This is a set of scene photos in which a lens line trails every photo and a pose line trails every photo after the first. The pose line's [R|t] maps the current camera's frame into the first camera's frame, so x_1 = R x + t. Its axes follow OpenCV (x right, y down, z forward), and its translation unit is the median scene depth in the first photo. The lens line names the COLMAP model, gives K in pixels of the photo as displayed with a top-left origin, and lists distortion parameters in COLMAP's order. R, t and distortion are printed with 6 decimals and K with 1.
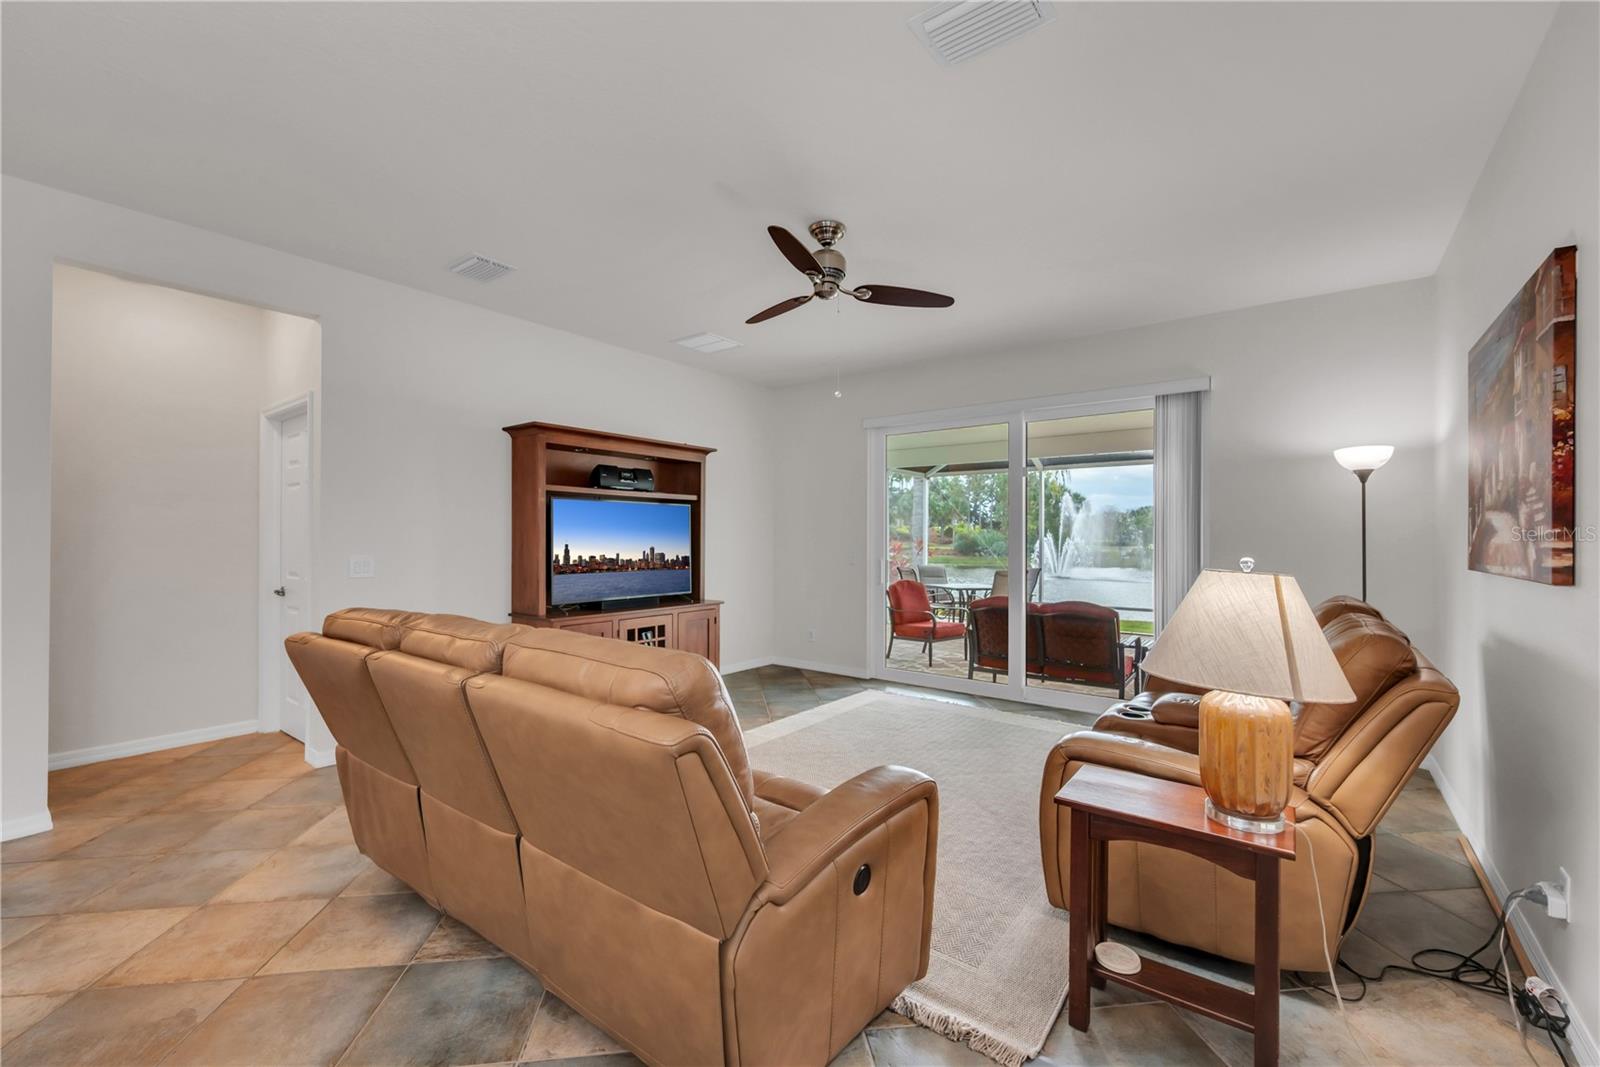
lens RADIAL K [[660.9, 0, 800.0], [0, 660.9, 533.5], [0, 0, 1]] dist [0.014622, -0.000016]
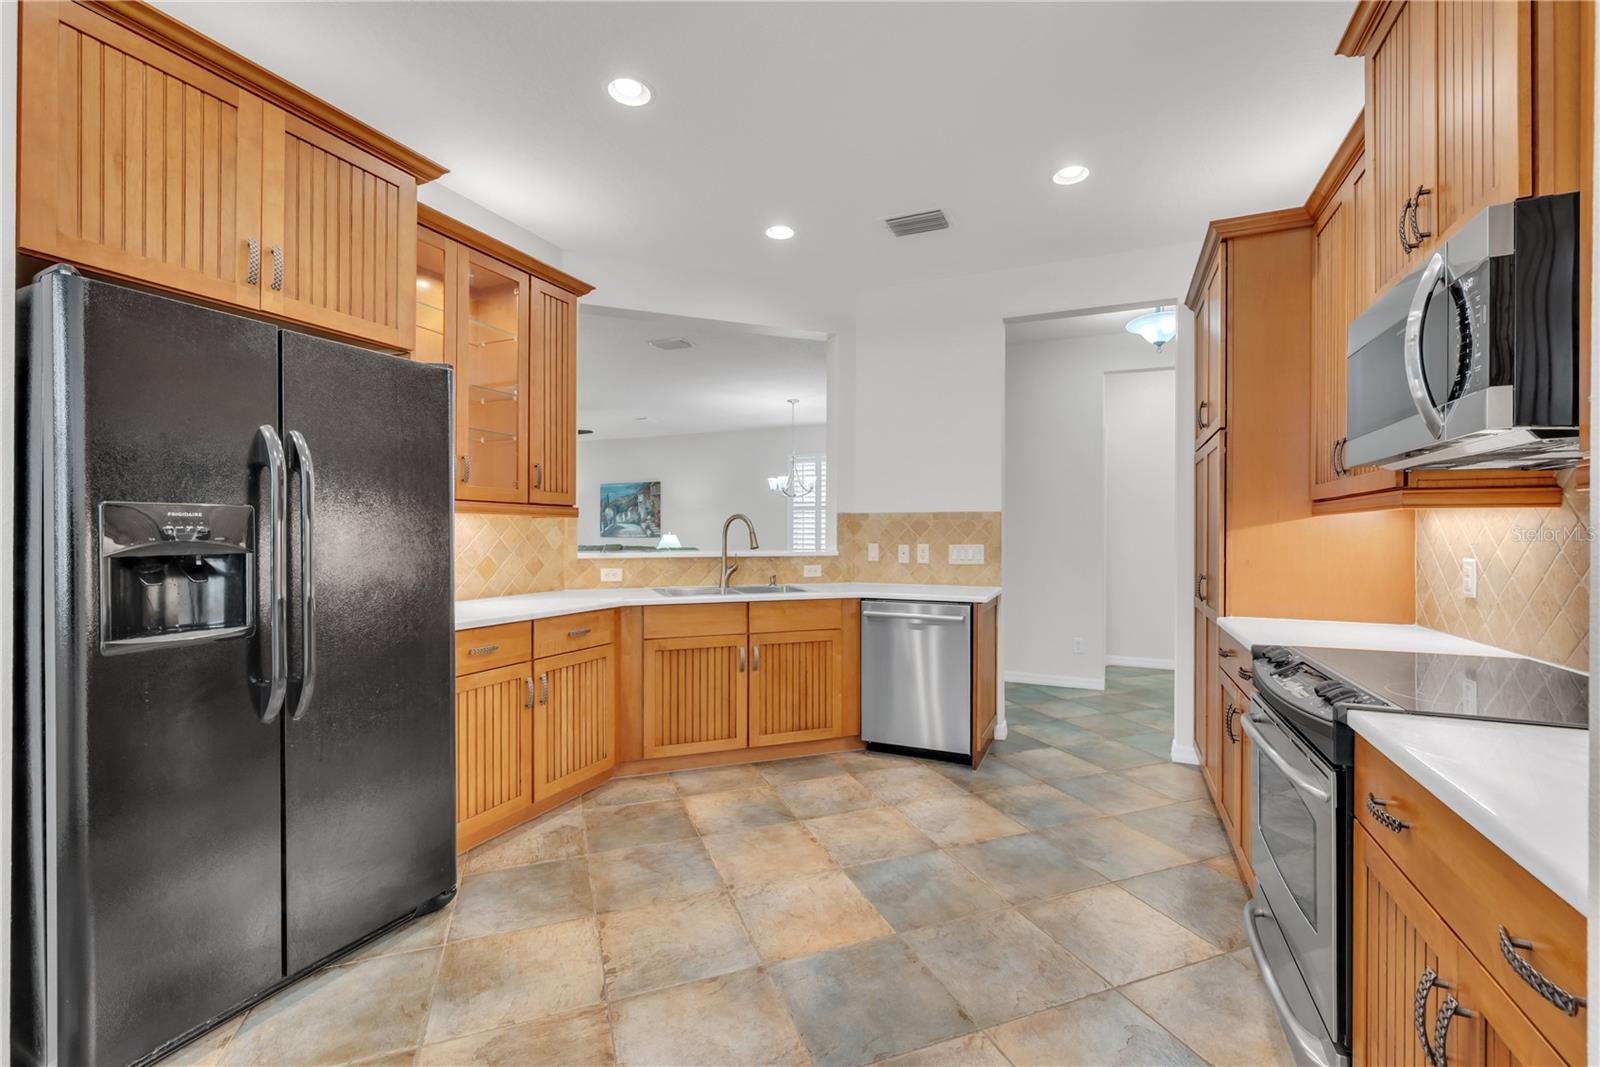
lens RADIAL K [[677.8, 0, 805.9], [0, 677.8, 534.3], [0, 0, 1]] dist [-0.000882, -0.000062]
pose [[-0.247653, -0.006634, 0.968826, -3.759460], [-0.010075, 0.999940, 0.004271, 0.009602], [-0.968796, -0.008703, -0.247705, 0.880691]]
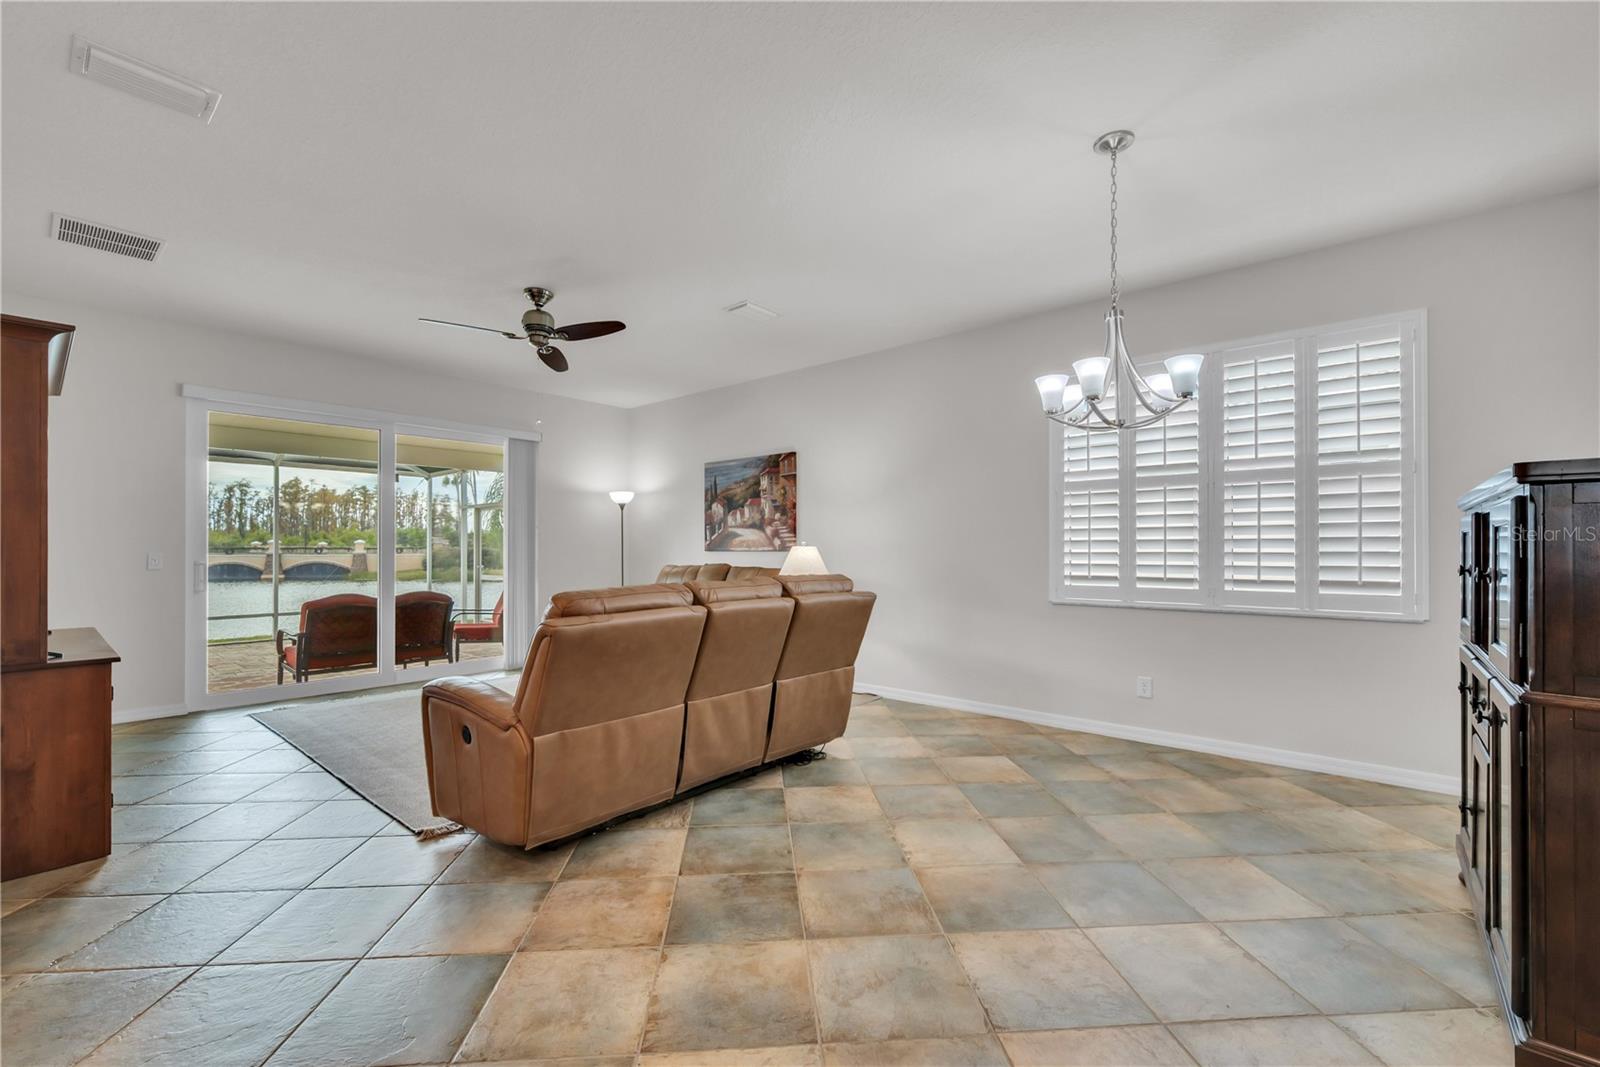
lens RADIAL K [[676.7, 0, 810.3], [0, 676.7, 538.1], [0, 0, 1]] dist [0.000552, -0.000100]
pose [[0.029021, 0.010839, 0.999520, -1.672188], [-0.006011, 0.999925, -0.010669, 0.035169], [-0.999561, -0.005698, 0.029084, 0.579668]]
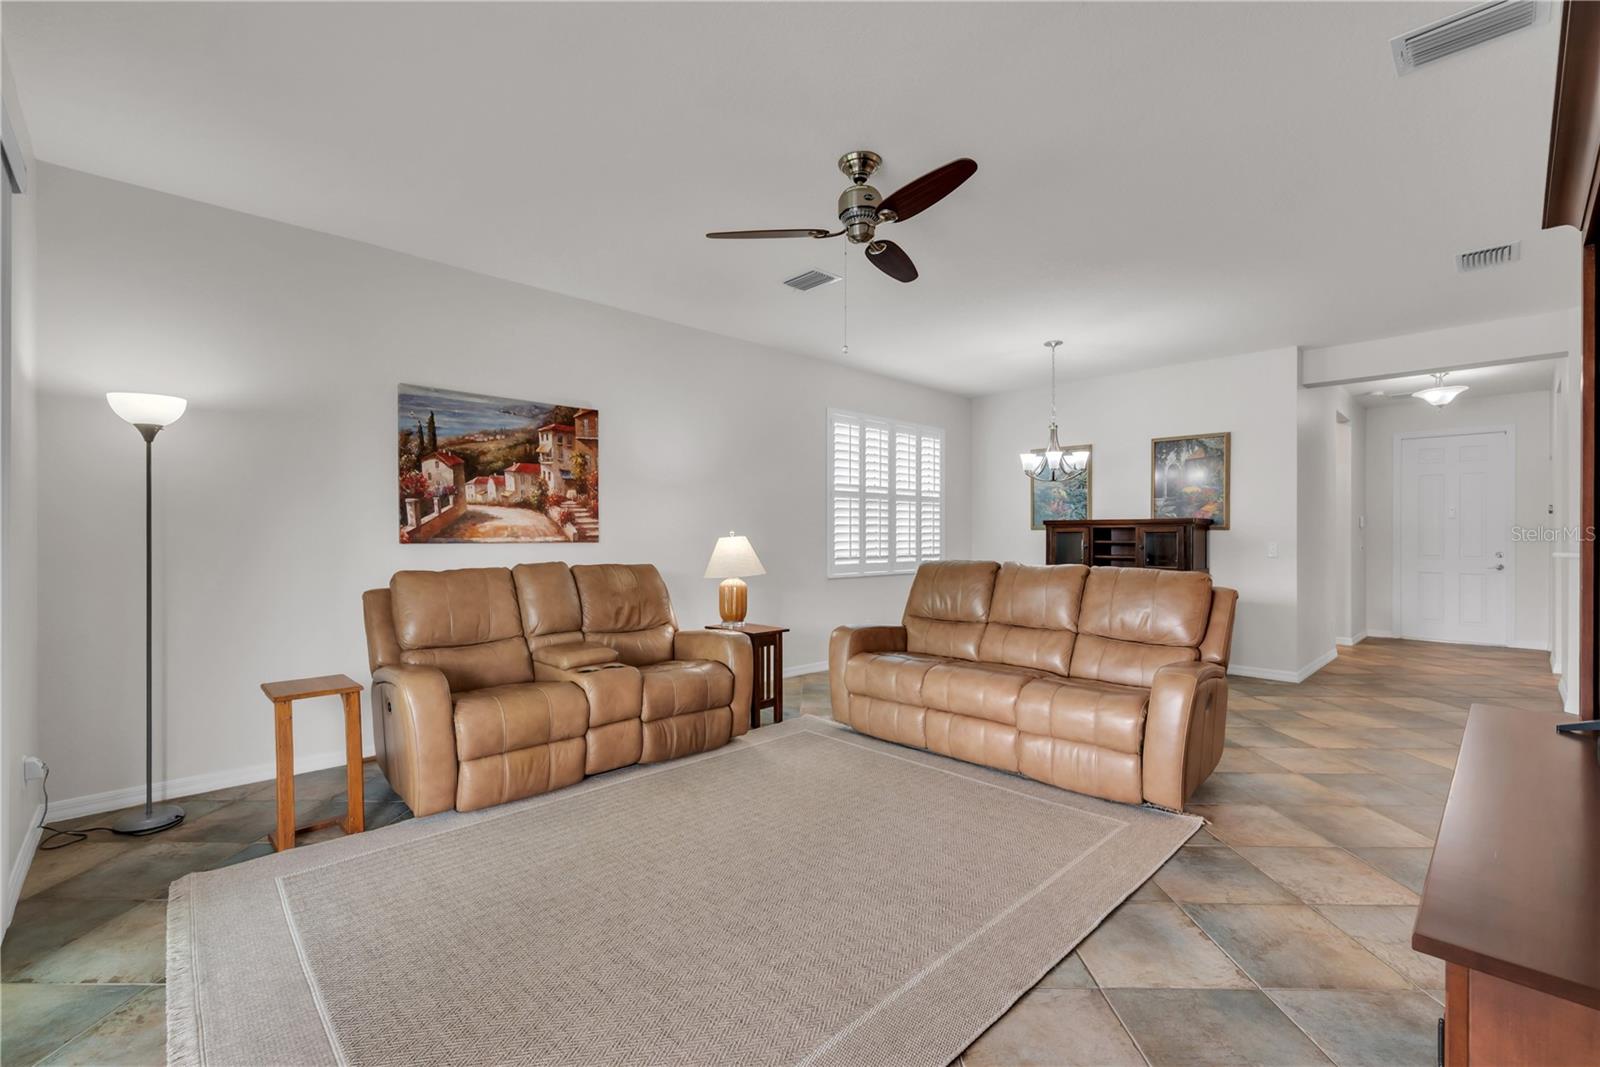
lens RADIAL K [[676.7, 0, 810.3], [0, 676.7, 538.1], [0, 0, 1]] dist [0.000552, -0.000100]
pose [[-0.992555, -0.007586, 0.121559, -0.004788], [-0.007739, 0.999970, -0.000787, 0.043004], [-0.121550, -0.001722, -0.992584, 2.511062]]
